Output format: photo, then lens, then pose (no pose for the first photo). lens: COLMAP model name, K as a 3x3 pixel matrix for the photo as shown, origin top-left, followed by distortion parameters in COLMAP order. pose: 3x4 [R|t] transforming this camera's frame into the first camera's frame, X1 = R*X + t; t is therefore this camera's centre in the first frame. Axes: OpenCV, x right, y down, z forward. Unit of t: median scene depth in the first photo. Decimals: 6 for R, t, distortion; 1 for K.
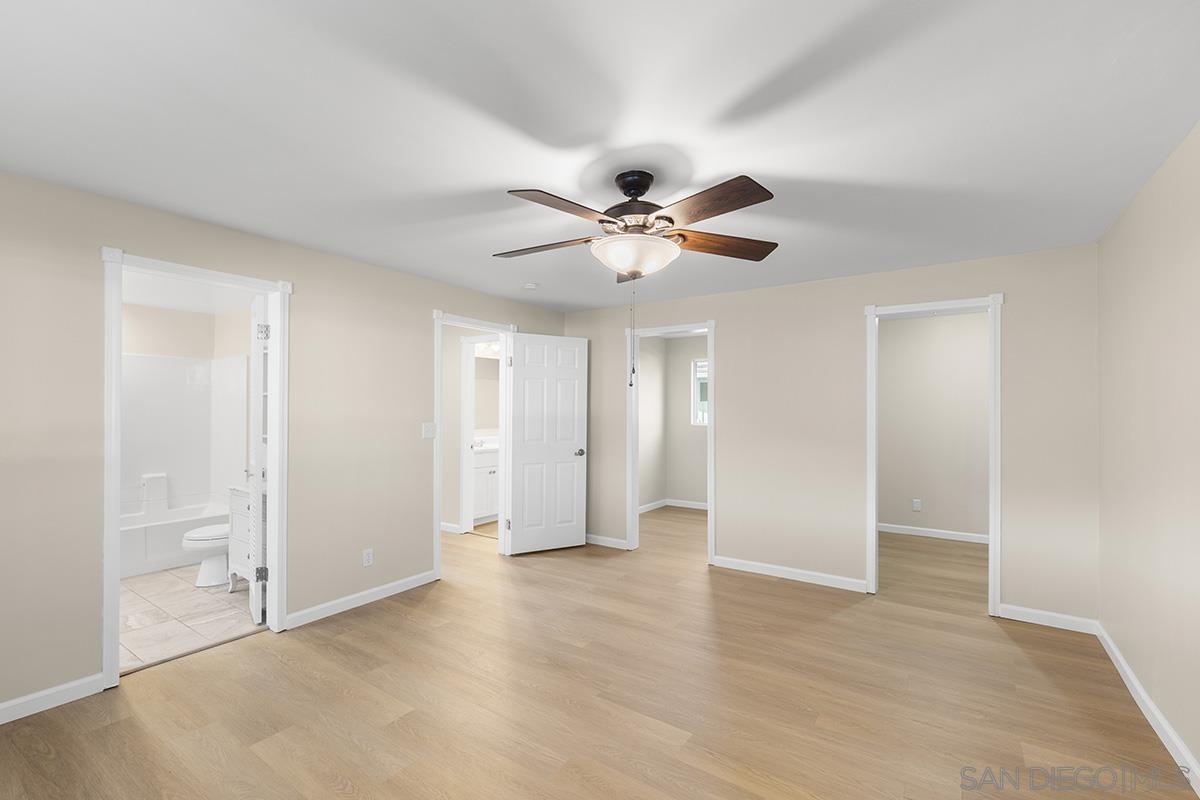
lens RADIAL K [[502.6, 0, 600.3], [0, 502.6, 405.5], [0, 0, 1]] dist [-0.002099, -0.000879]
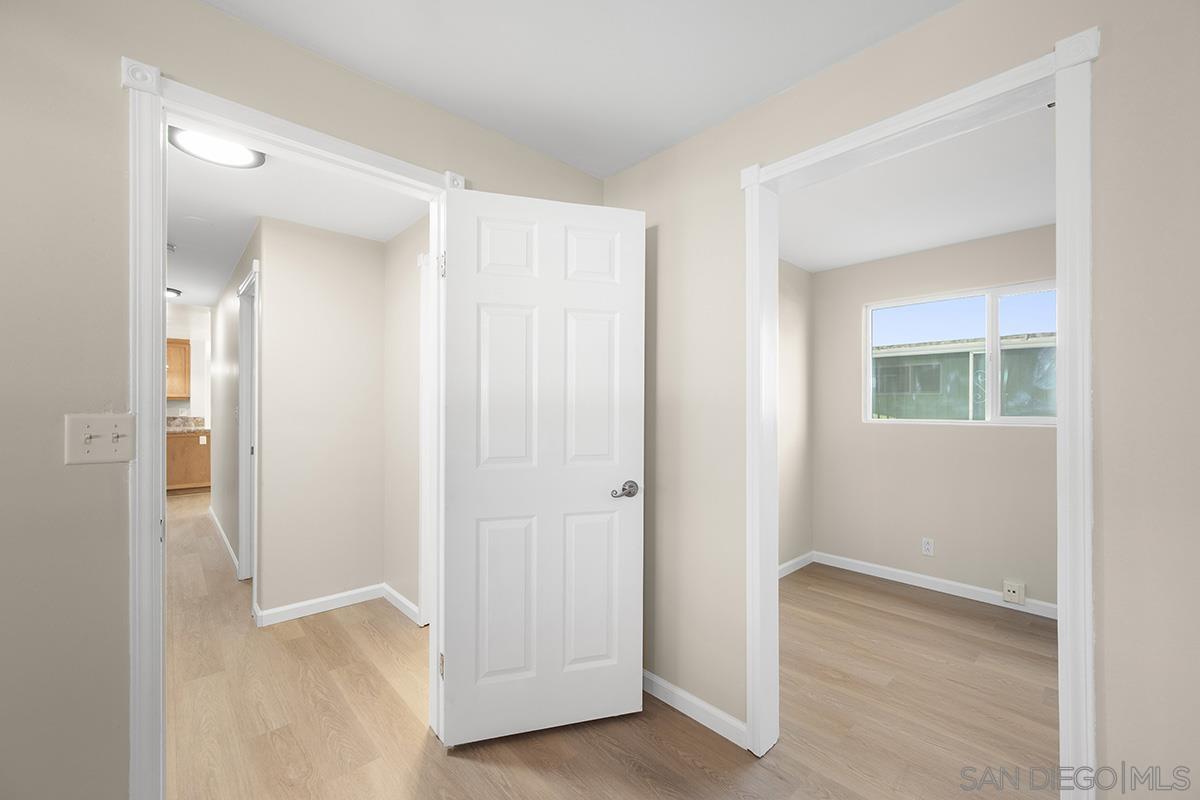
lens RADIAL K [[468.2, 0, 599.3], [0, 468.2, 404.6], [0, 0, 1]] dist [0.001065, -0.000032]
pose [[0.972982, -0.002695, -0.230864, 0.025938], [0.003350, 0.999991, 0.002446, 0.023874], [0.230855, -0.003154, 0.972983, 0.624353]]
